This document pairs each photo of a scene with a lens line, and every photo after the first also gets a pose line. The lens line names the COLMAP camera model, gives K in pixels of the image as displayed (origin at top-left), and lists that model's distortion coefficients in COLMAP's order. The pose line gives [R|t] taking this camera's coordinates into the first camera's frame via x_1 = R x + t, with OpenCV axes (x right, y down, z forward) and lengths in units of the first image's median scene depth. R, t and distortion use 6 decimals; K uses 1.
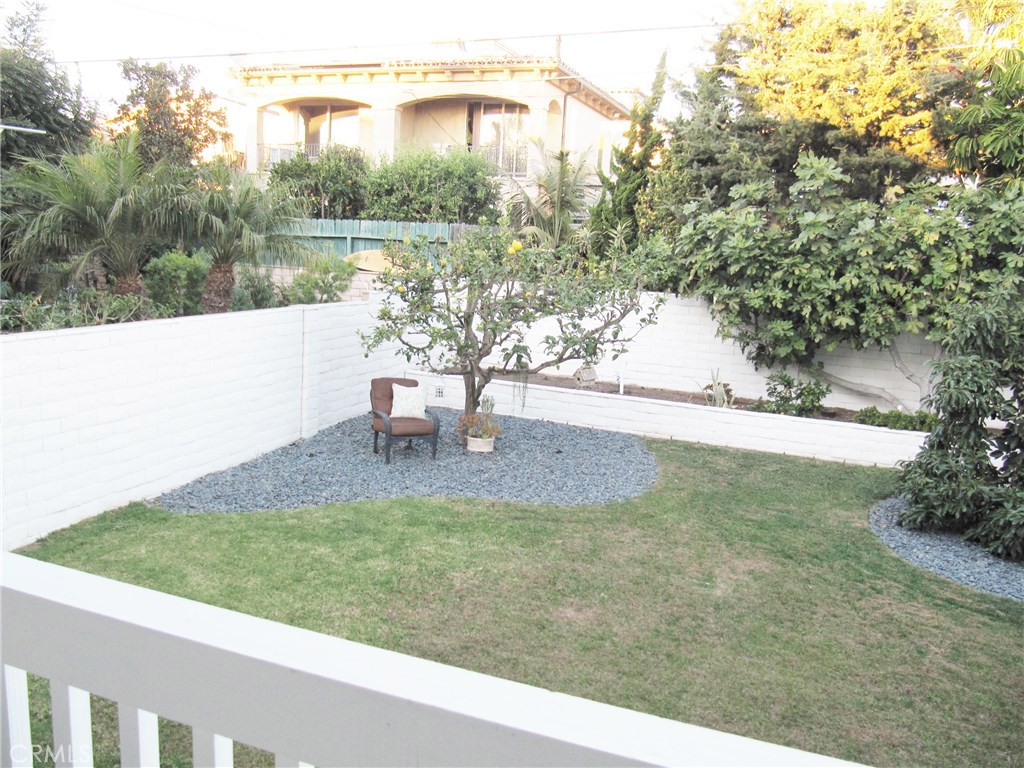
lens RADIAL K [[855.5, 0, 505.2], [0, 855.5, 389.1], [0, 0, 1]] dist [-0.060842, 0.037369]
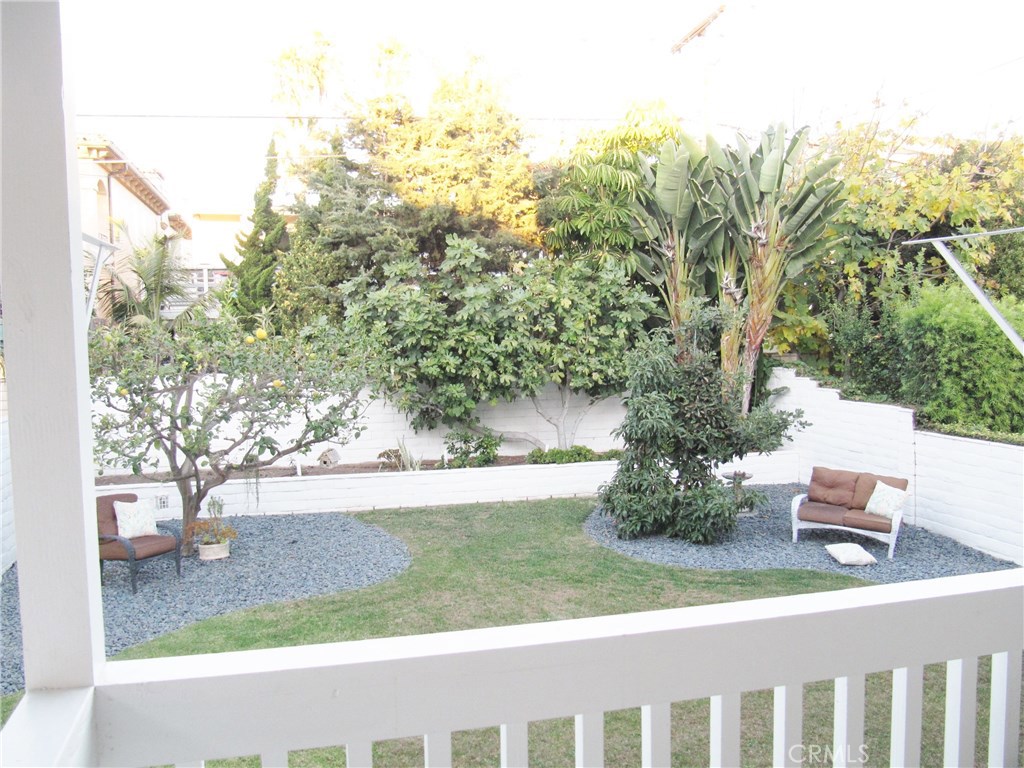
lens RADIAL K [[855.5, 0, 503.2], [0, 855.5, 384.6], [0, 0, 1]] dist [-0.060842, 0.037369]
pose [[0.806960, -0.103938, 0.581388, -0.295216], [0.157374, 0.986644, -0.042046, -0.025132], [-0.569253, 0.125425, 0.812539, 0.063197]]
